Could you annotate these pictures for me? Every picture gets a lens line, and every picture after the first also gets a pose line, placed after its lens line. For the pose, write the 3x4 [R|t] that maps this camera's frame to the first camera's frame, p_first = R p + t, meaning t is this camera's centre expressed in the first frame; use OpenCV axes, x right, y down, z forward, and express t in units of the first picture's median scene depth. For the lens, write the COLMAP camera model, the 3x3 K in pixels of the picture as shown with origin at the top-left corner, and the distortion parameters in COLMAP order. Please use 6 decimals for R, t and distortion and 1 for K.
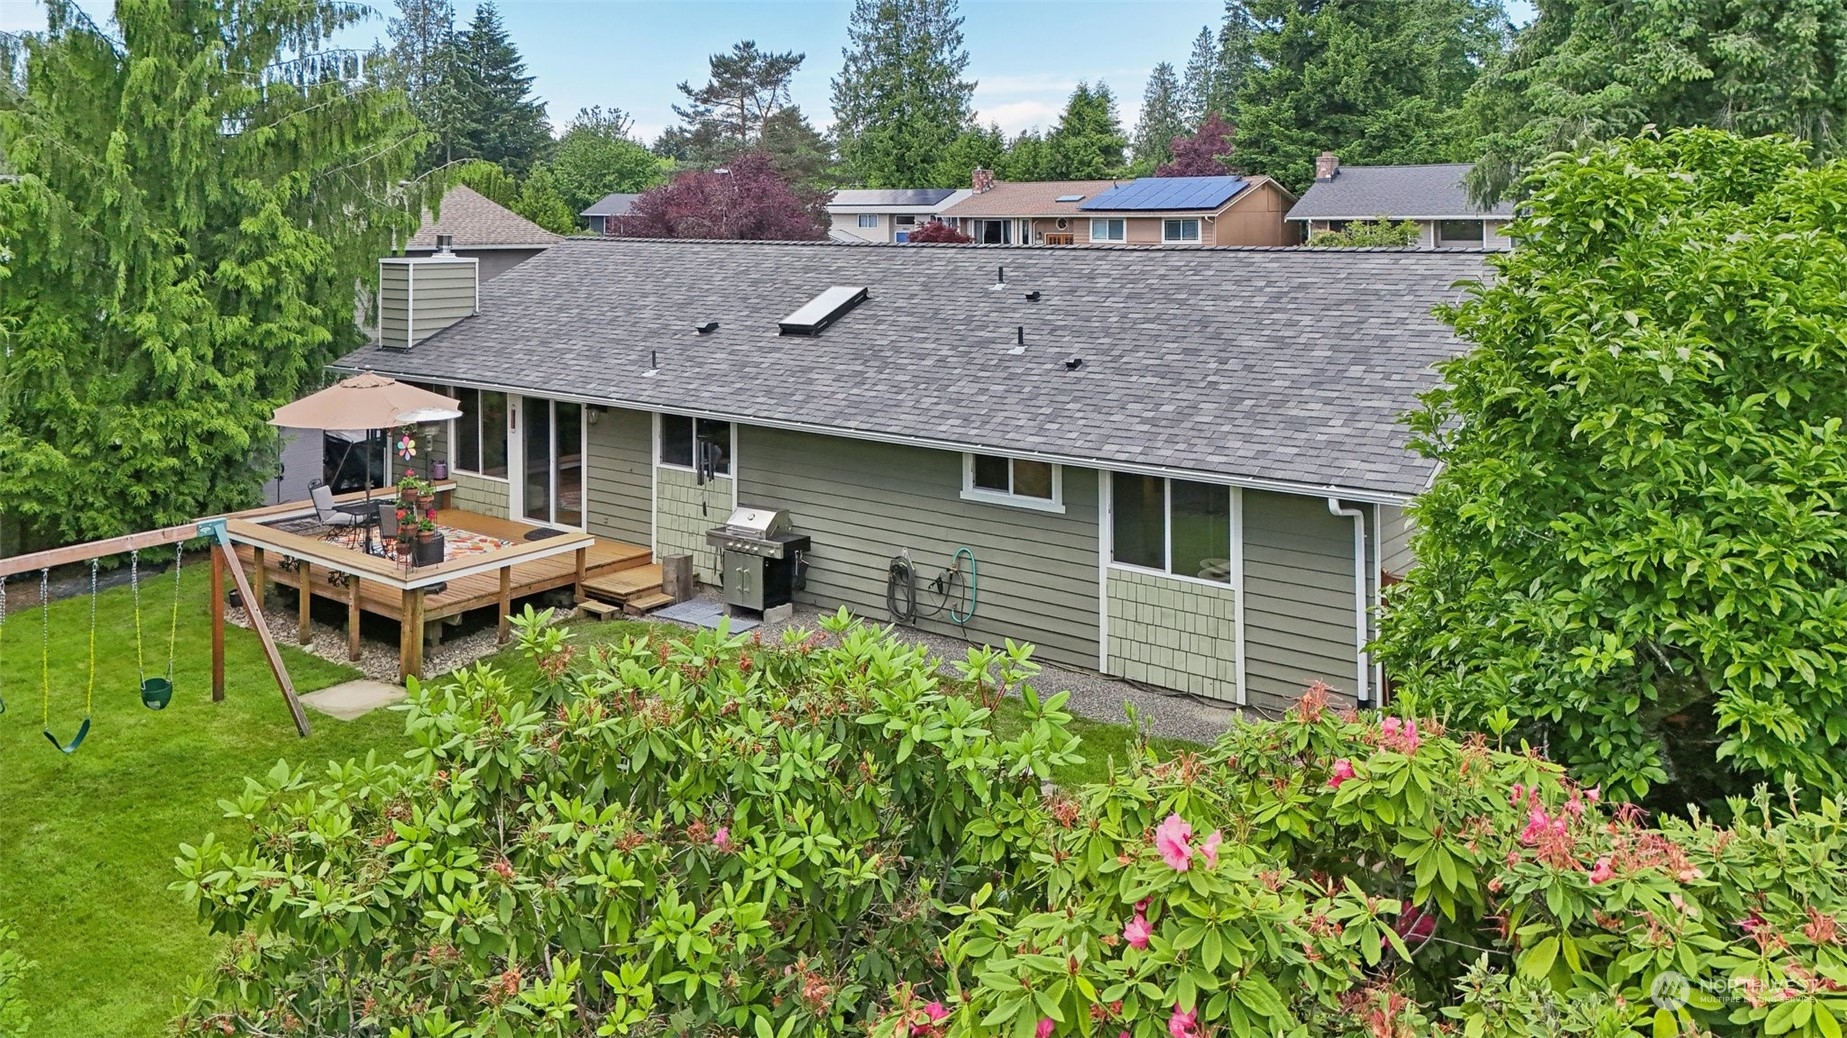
lens RADIAL K [[1433.7, 0, 925.6], [0, 1433.7, 227.0], [0, 0, 1]] dist [0.077471, -0.126371]
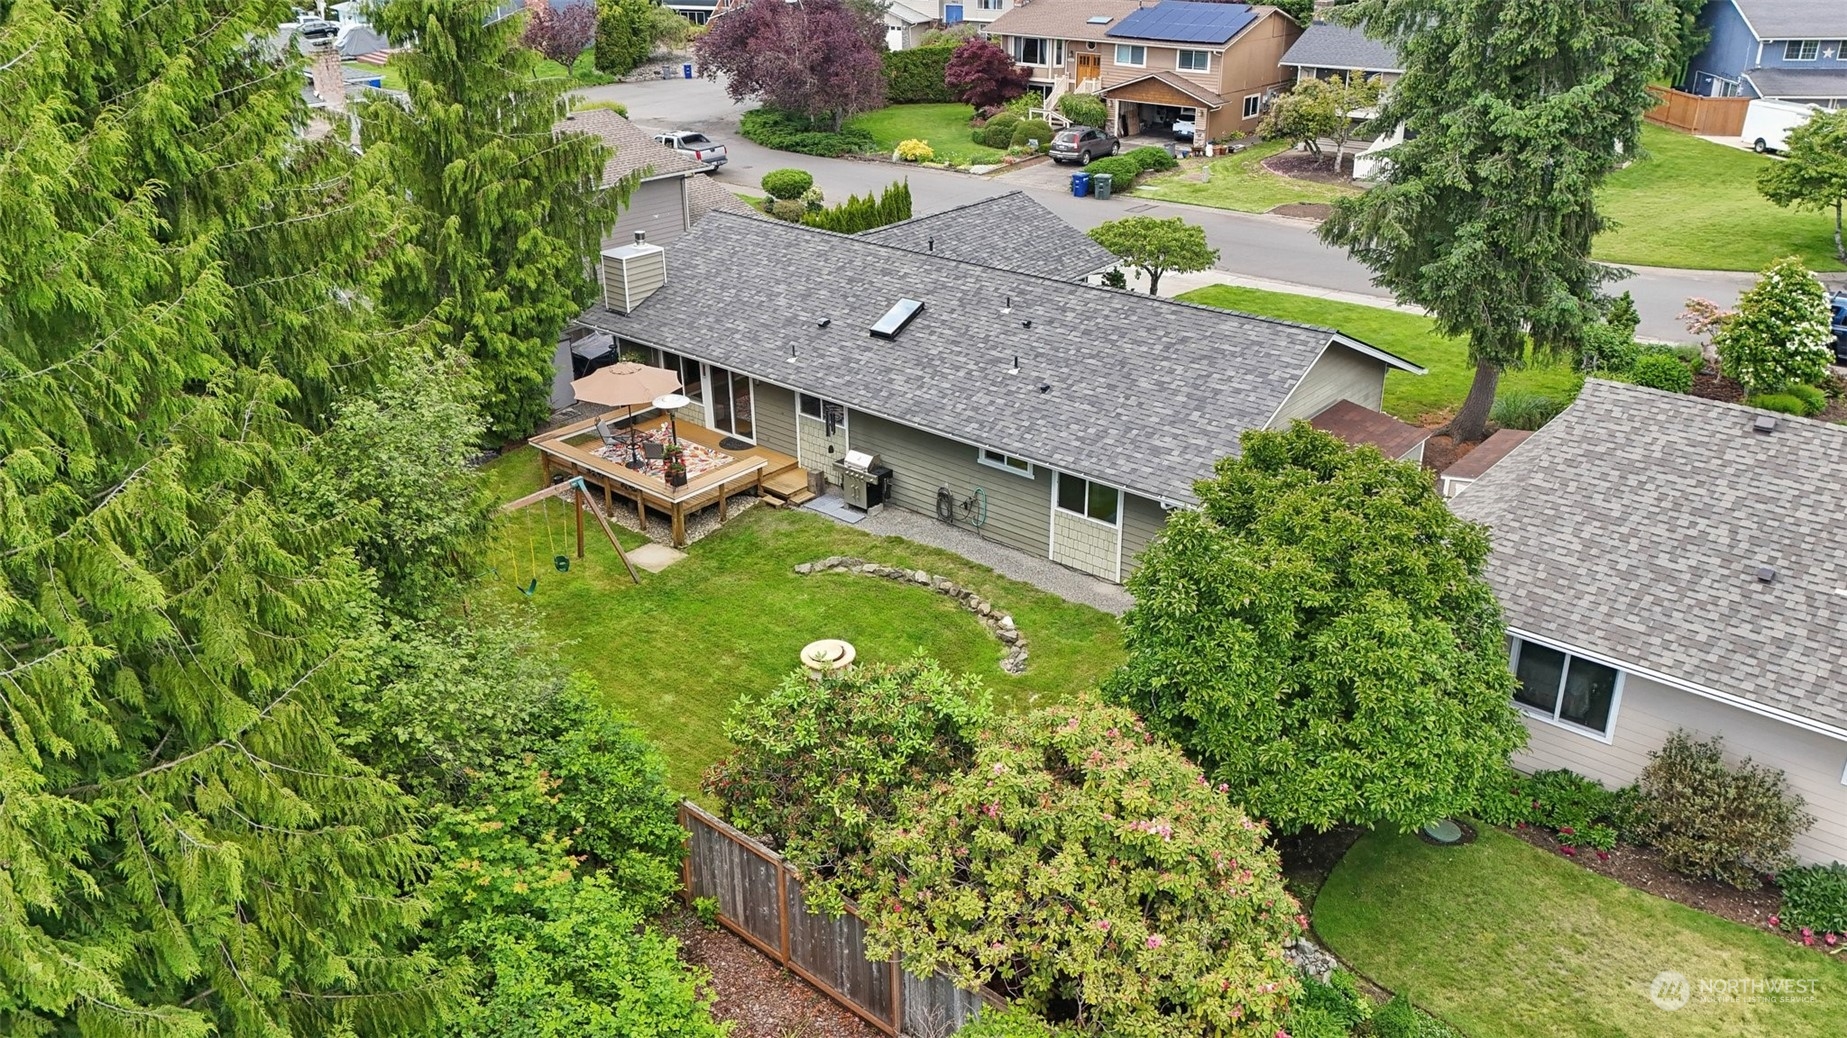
lens RADIAL K [[1392.7, 0, 923.5], [0, 1392.7, 519.0], [0, 0, 1]] dist [0.078740, -0.081908]
pose [[0.999351, 0.012049, -0.033959, 0.015436], [0.003565, 0.904756, 0.425915, -0.451169], [0.035857, -0.425759, 0.904126, -0.555468]]
